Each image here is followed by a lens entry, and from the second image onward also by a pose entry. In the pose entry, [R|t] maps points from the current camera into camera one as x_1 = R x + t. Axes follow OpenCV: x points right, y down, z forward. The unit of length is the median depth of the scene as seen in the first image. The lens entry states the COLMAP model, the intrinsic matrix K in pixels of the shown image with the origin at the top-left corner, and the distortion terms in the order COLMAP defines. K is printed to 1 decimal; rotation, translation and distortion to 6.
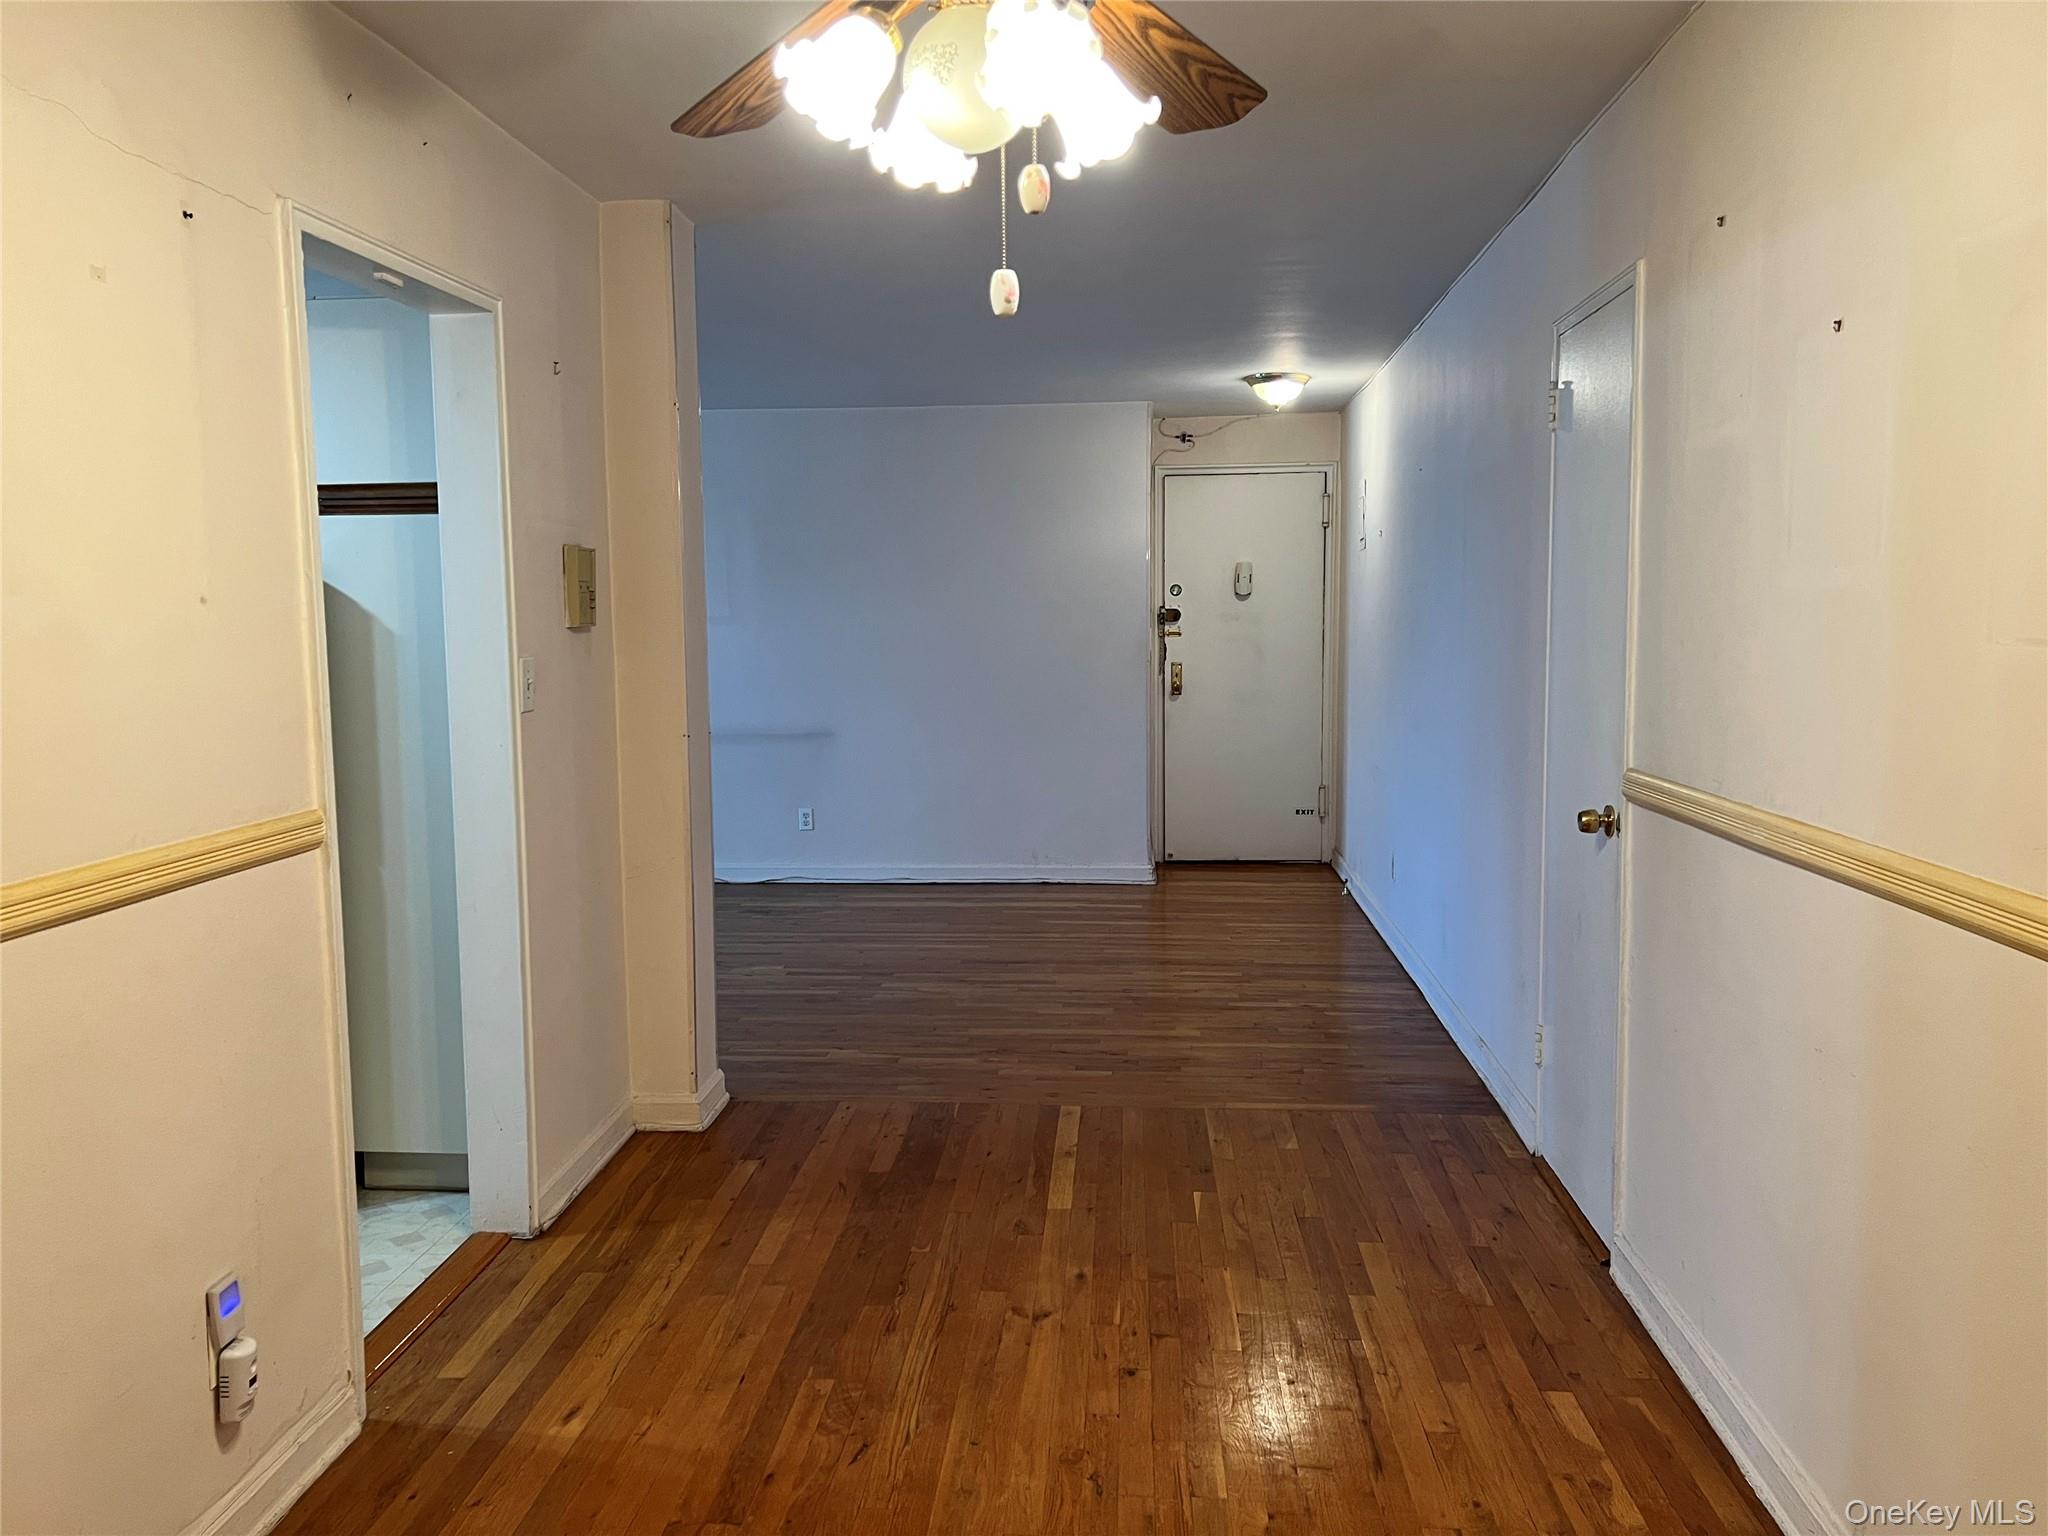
lens RADIAL K [[1550.2, 0, 1024.0], [0, 1550.2, 768.0], [0, 0, 1]] dist [-0.000223, -0.001018]
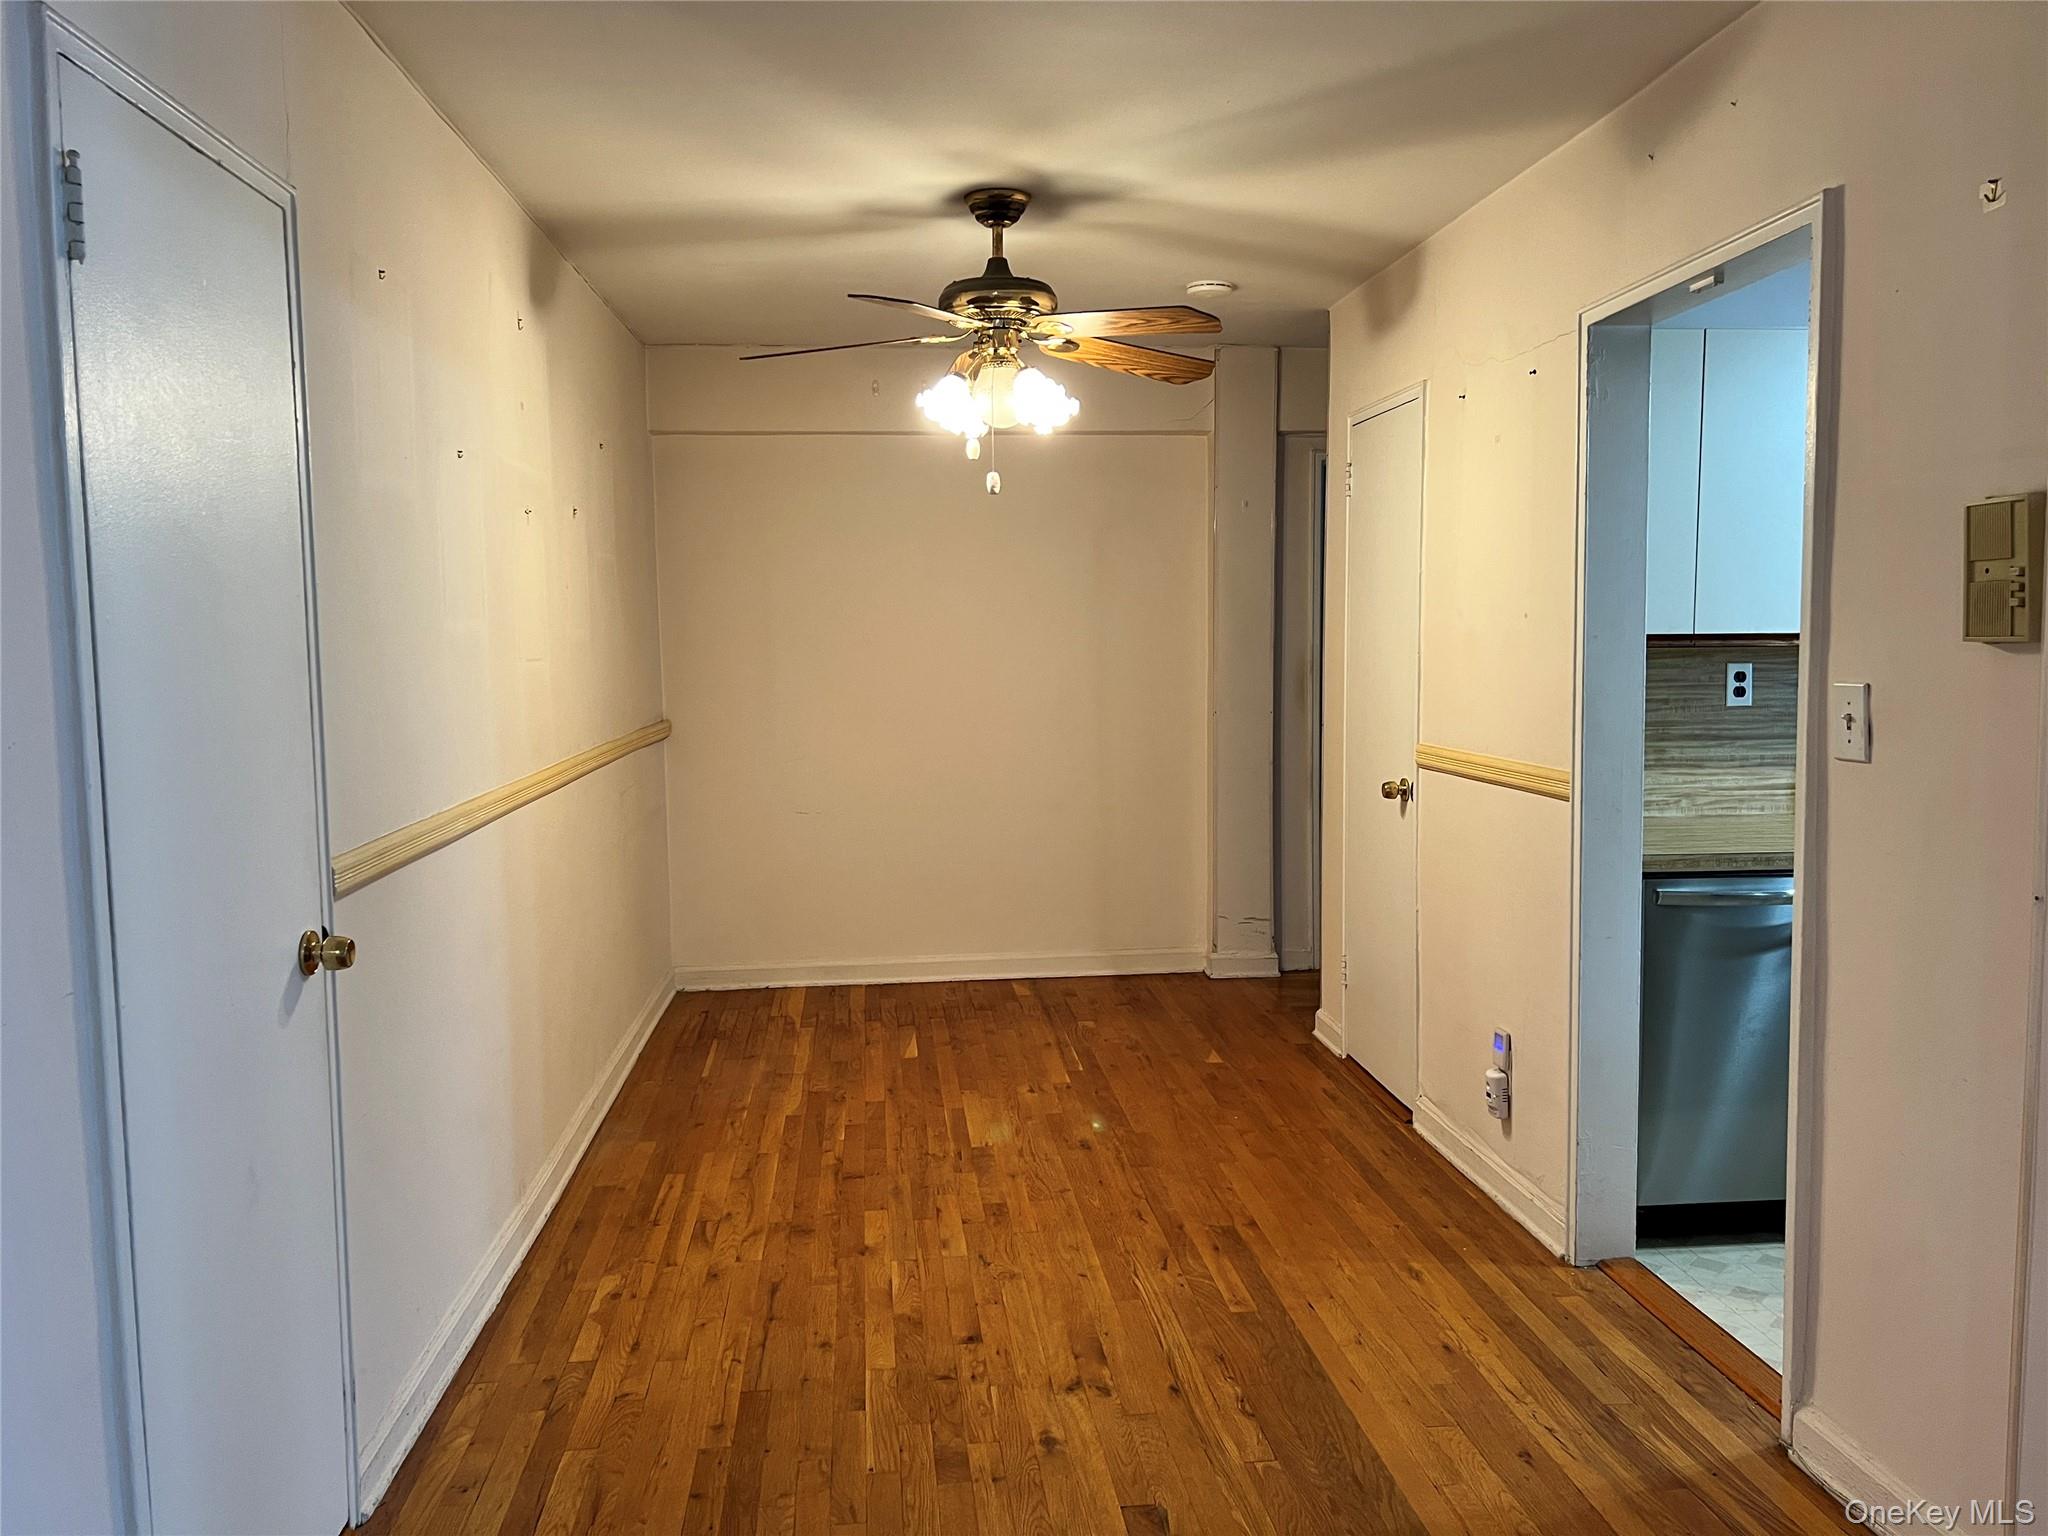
lens RADIAL K [[1550.2, 0, 1024.0], [0, 1550.2, 768.0], [0, 0, 1]] dist [-0.000223, -0.001018]
pose [[-0.985060, 0.039072, -0.167721, 0.198583], [0.007278, 0.982497, 0.186135, -0.202939], [0.172058, 0.182133, -0.968103, 1.980603]]
